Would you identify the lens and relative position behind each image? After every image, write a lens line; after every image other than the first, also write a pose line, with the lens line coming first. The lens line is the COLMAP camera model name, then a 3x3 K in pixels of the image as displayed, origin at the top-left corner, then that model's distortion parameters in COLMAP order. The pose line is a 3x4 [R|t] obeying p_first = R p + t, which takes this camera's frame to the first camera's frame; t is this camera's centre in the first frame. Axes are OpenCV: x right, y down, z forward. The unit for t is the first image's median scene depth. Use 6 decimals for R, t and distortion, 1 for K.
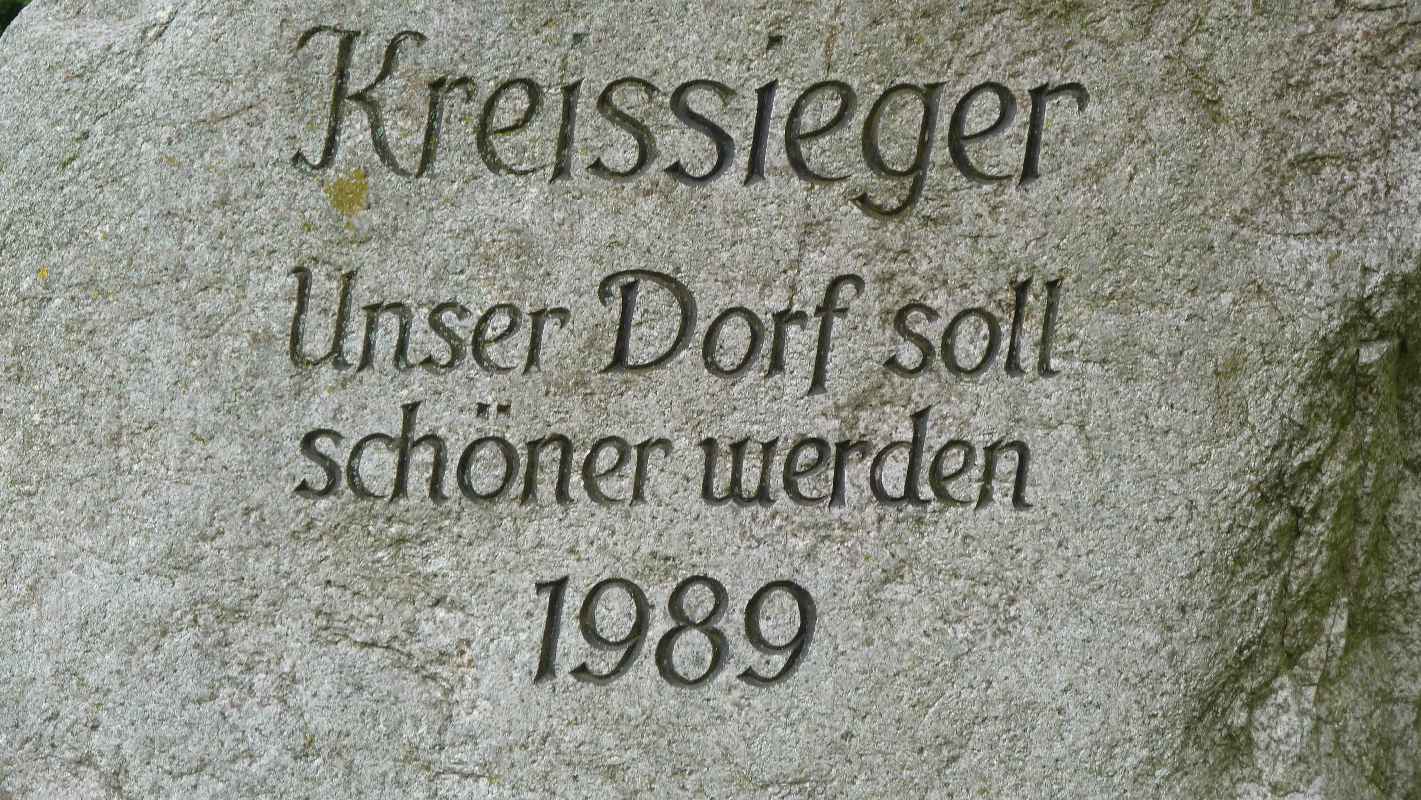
lens RADIAL K [[5388.0, 0, 710.5], [0, 5388.0, 399.8], [0, 0, 1]] dist [0.048531, 0.000000]
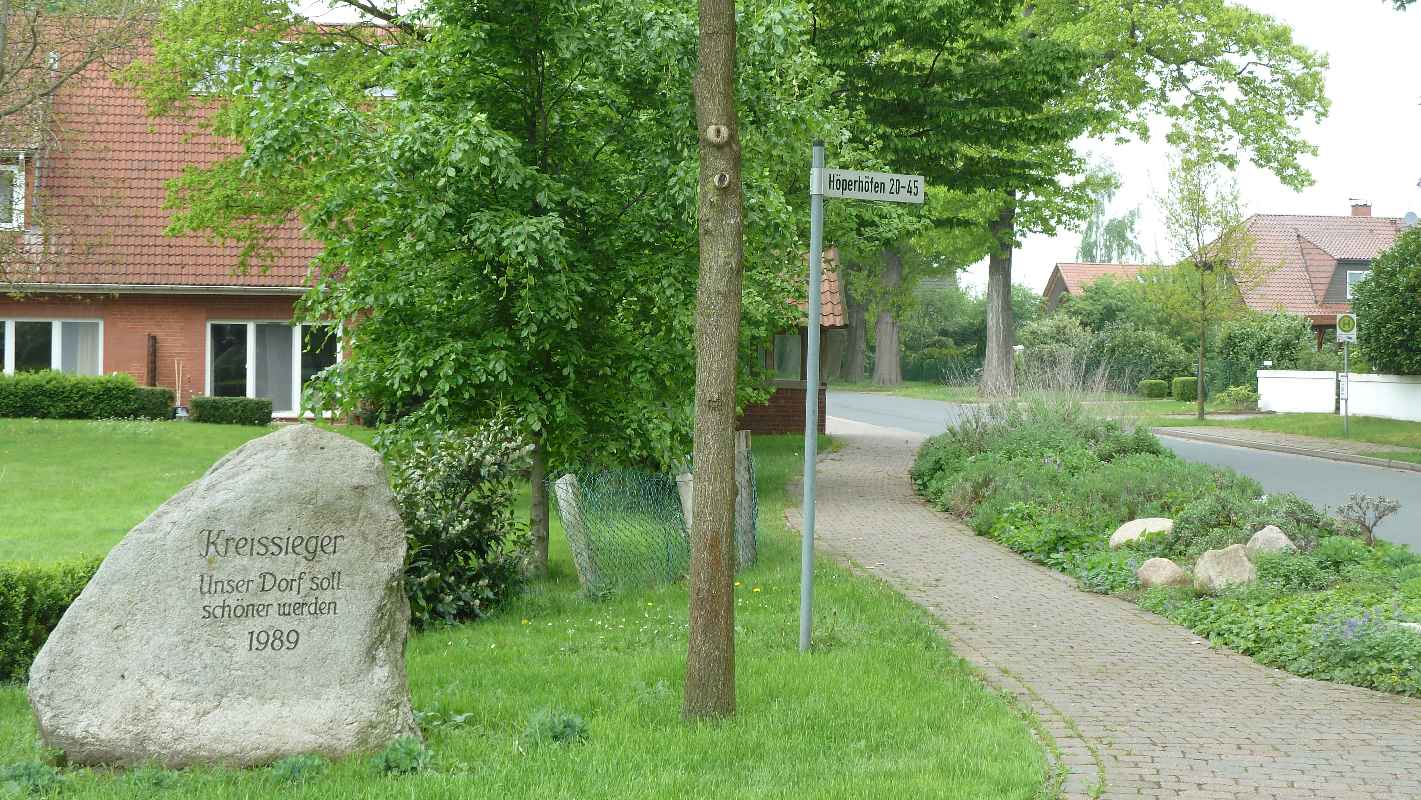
lens RADIAL K [[2478.1, 0, 710.1], [0, 2478.1, 399.9], [0, 0, 1]] dist [0.020444, 0.000000]
pose [[0.910297, -0.014018, 0.413719, -0.629964], [0.088961, 0.982700, -0.162442, 0.247862], [-0.404285, 0.184675, 0.895795, -1.429234]]
